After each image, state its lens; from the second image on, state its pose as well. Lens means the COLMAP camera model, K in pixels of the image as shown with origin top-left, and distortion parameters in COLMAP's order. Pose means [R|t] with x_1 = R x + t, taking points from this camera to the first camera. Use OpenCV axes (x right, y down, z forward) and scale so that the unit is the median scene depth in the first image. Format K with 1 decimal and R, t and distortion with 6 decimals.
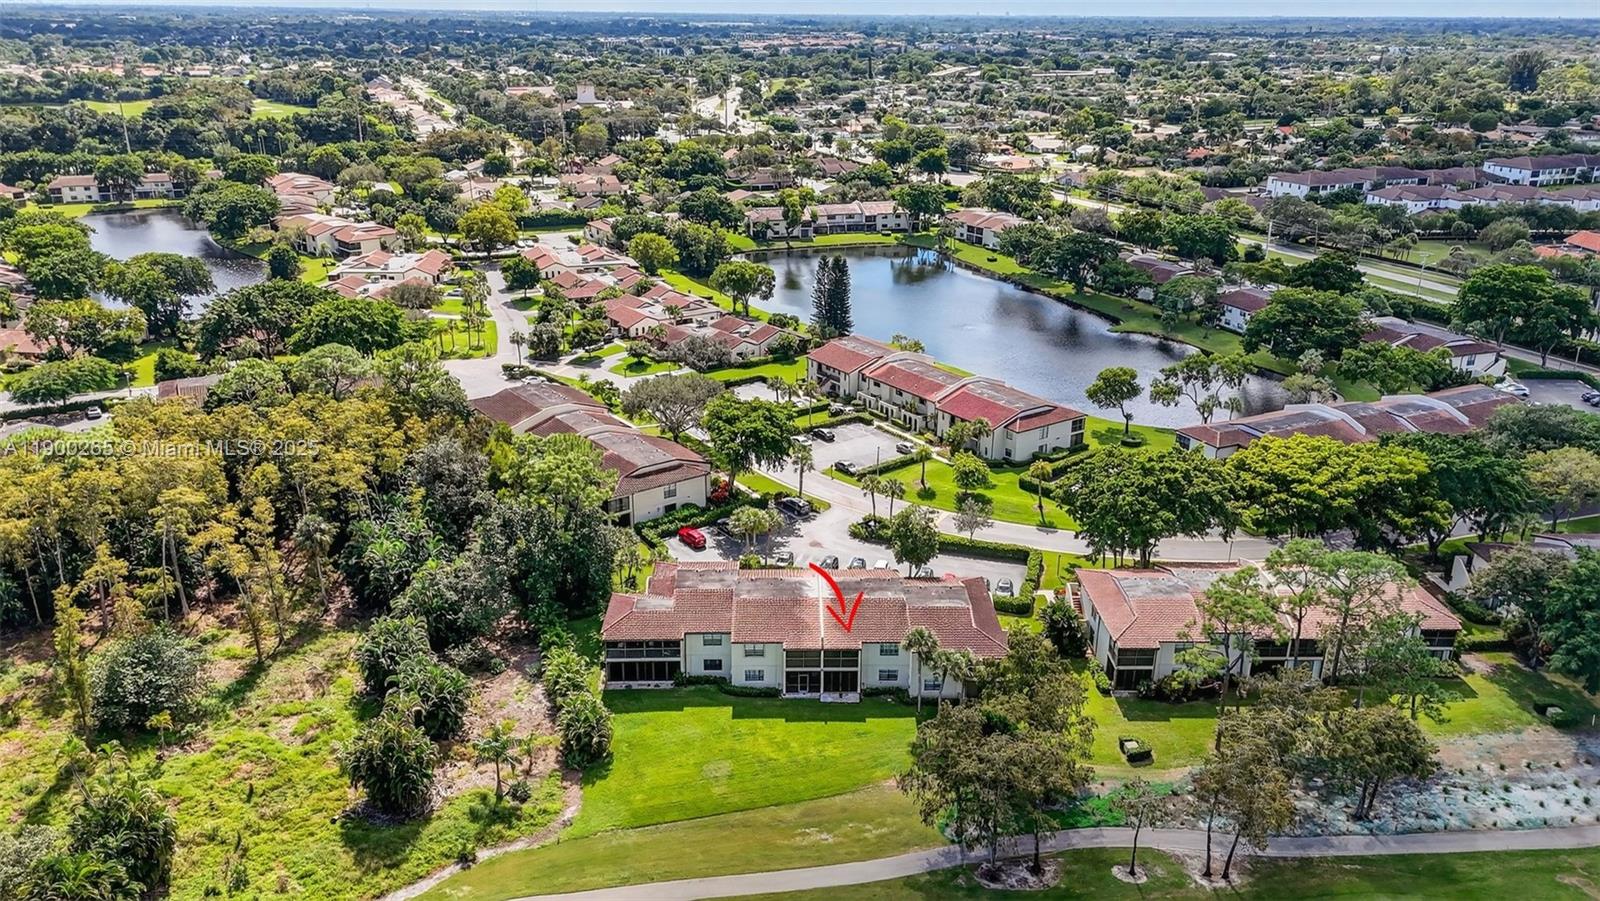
lens RADIAL K [[1175.9, 0, 800.0], [0, 1175.9, 450.5], [0, 0, 1]] dist [0.074728, -0.084468]
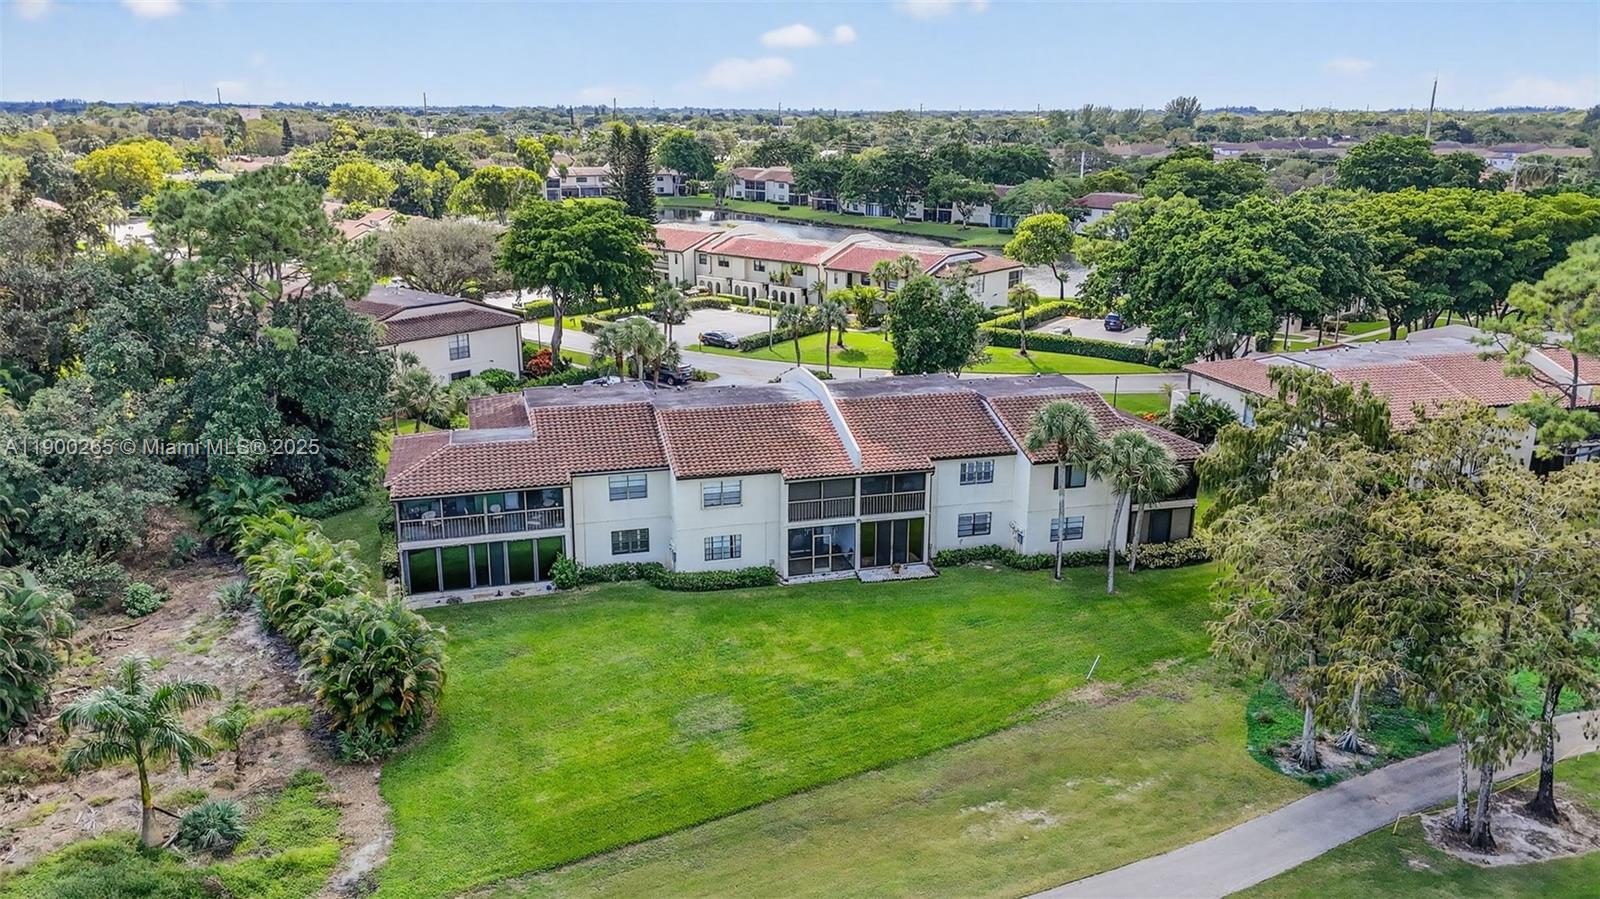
lens RADIAL K [[1176.0, 0, 800.0], [0, 1176.0, 449.5], [0, 0, 1]] dist [0.075415, -0.075590]
pose [[0.967750, -0.072160, 0.241354, -0.095327], [0.089940, 0.993923, -0.063465, 0.142891], [-0.235308, 0.083125, 0.968360, 0.398706]]
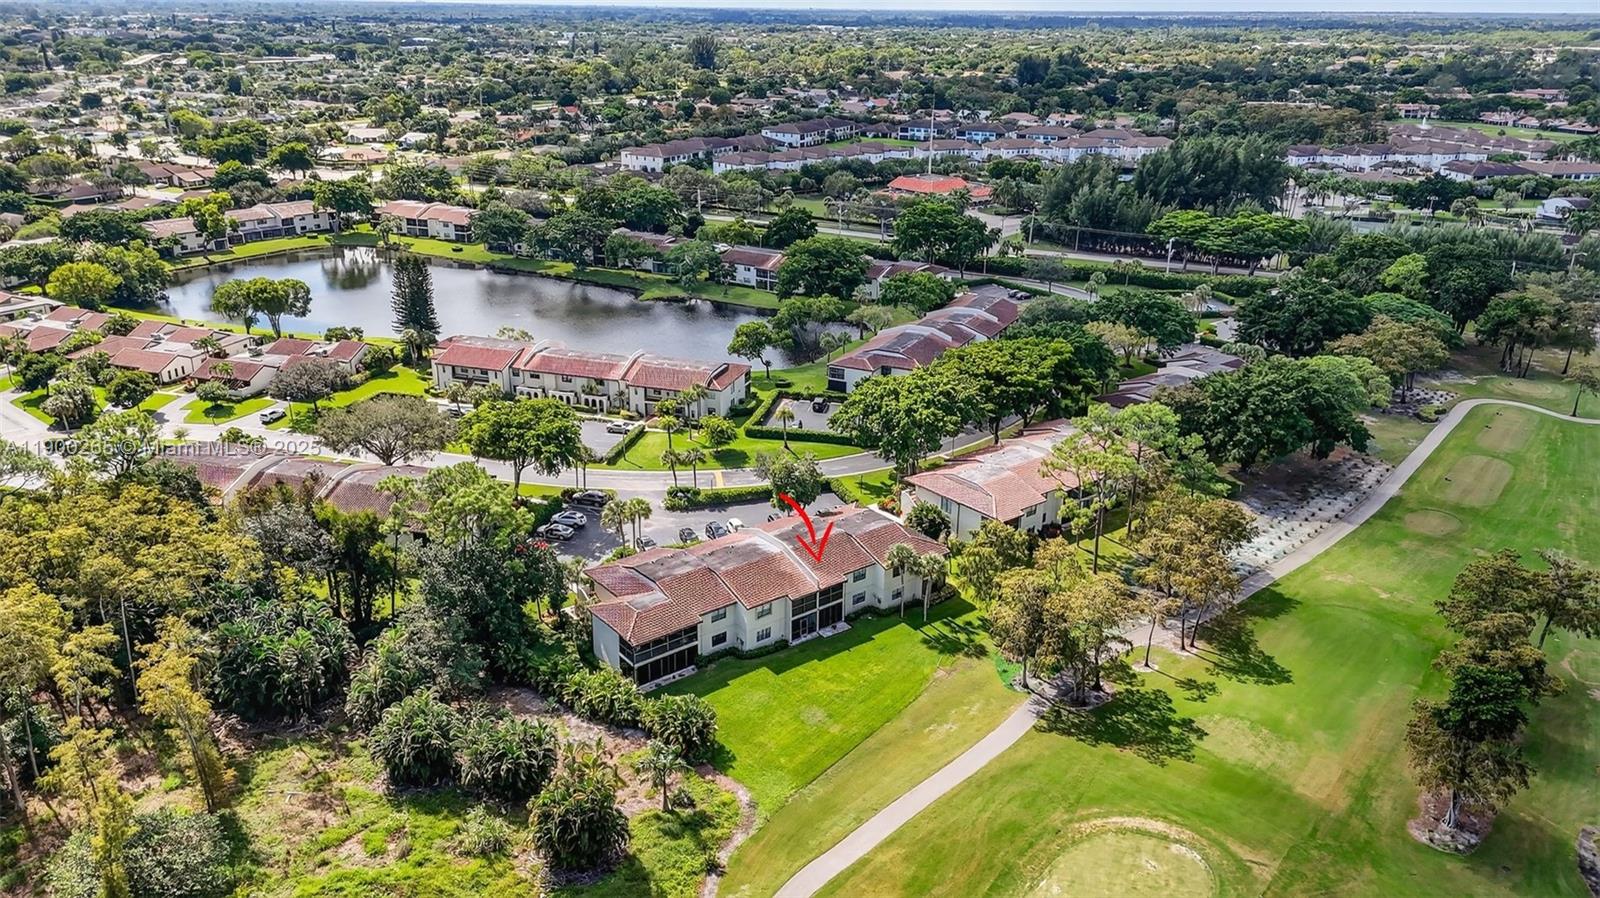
lens RADIAL K [[1175.9, 0, 800.0], [0, 1175.9, 449.0], [0, 0, 1]] dist [0.074728, -0.084468]
pose [[0.792634, -0.211666, 0.571778, -0.450952], [0.205564, 0.975671, 0.076218, -0.035030], [-0.574000, 0.057124, 0.816861, 0.085347]]
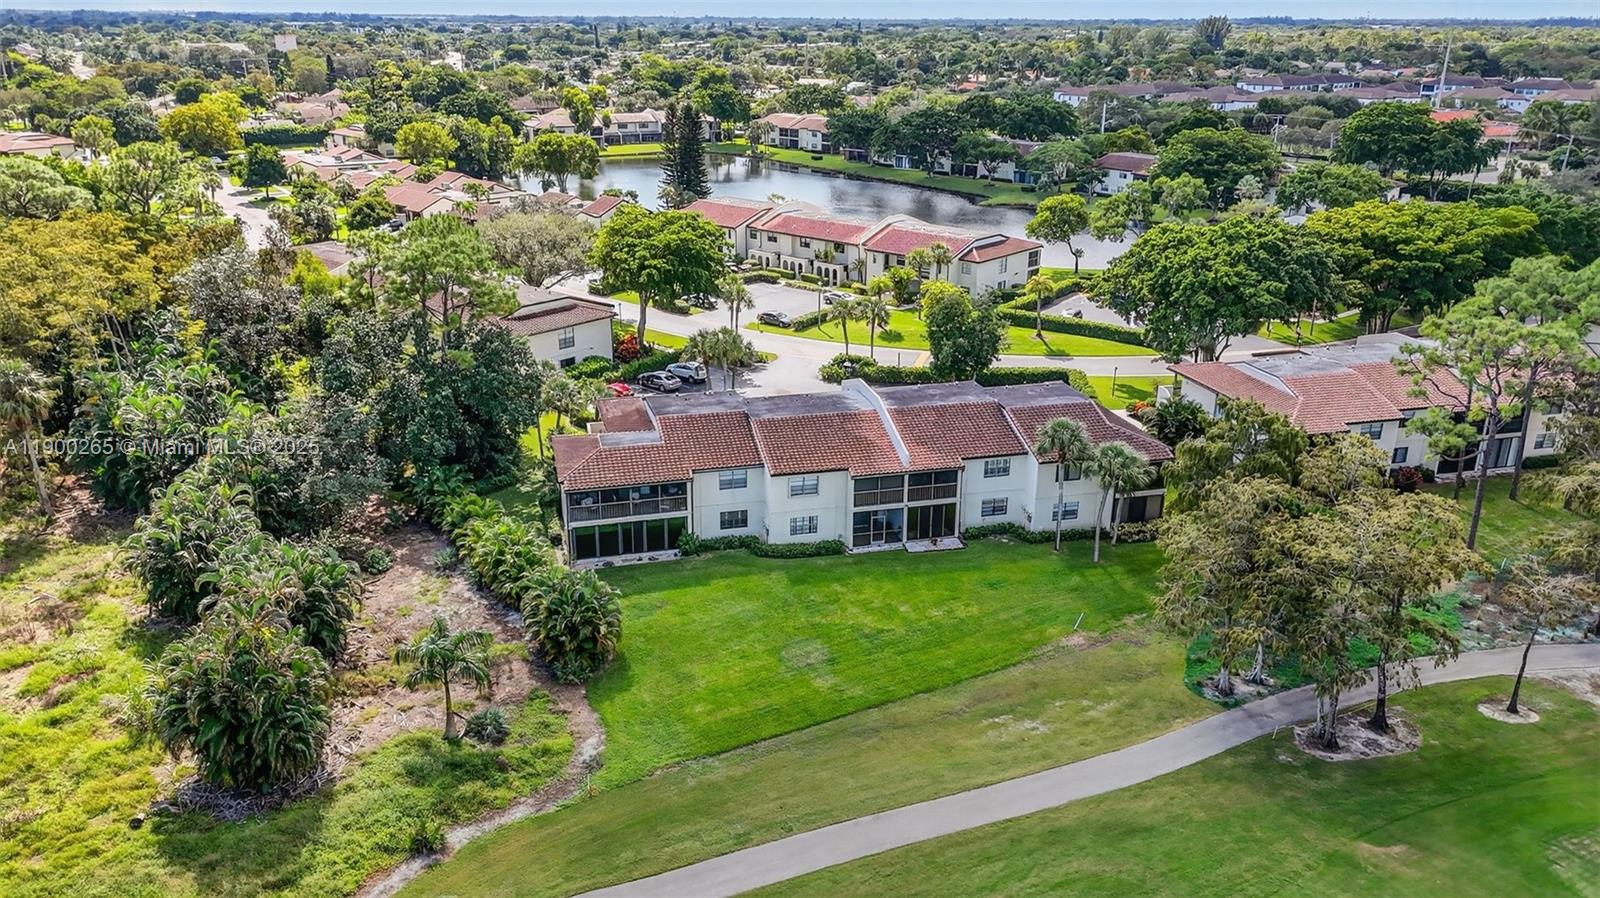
lens RADIAL K [[1176.0, 0, 800.0], [0, 1176.0, 449.0], [0, 0, 1]] dist [0.075415, -0.075590]
pose [[0.971947, -0.082423, 0.220283, -0.140335], [0.083317, 0.996509, 0.005245, 0.112376], [-0.219946, 0.013256, 0.975422, 0.282435]]
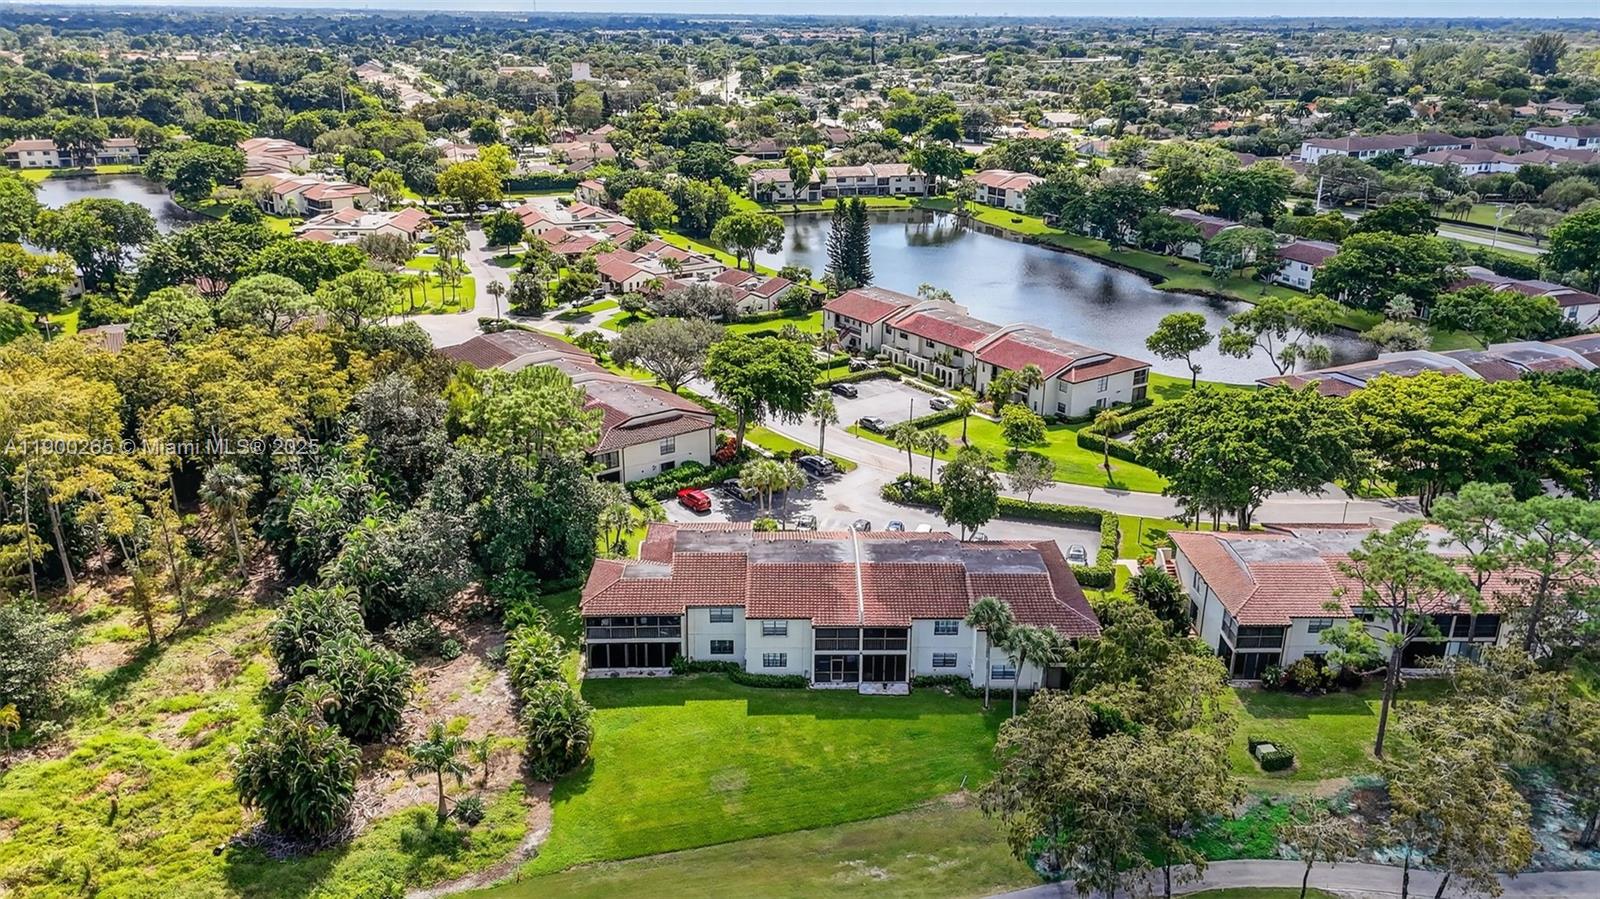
lens RADIAL K [[1175.9, 0, 800.0], [0, 1175.9, 449.5], [0, 0, 1]] dist [0.074728, -0.084468]
pose [[0.999999, -0.000556, 0.001309, -0.017637], [0.000558, 0.999999, -0.001559, 0.039573], [-0.001308, 0.001559, 0.999998, 0.164194]]
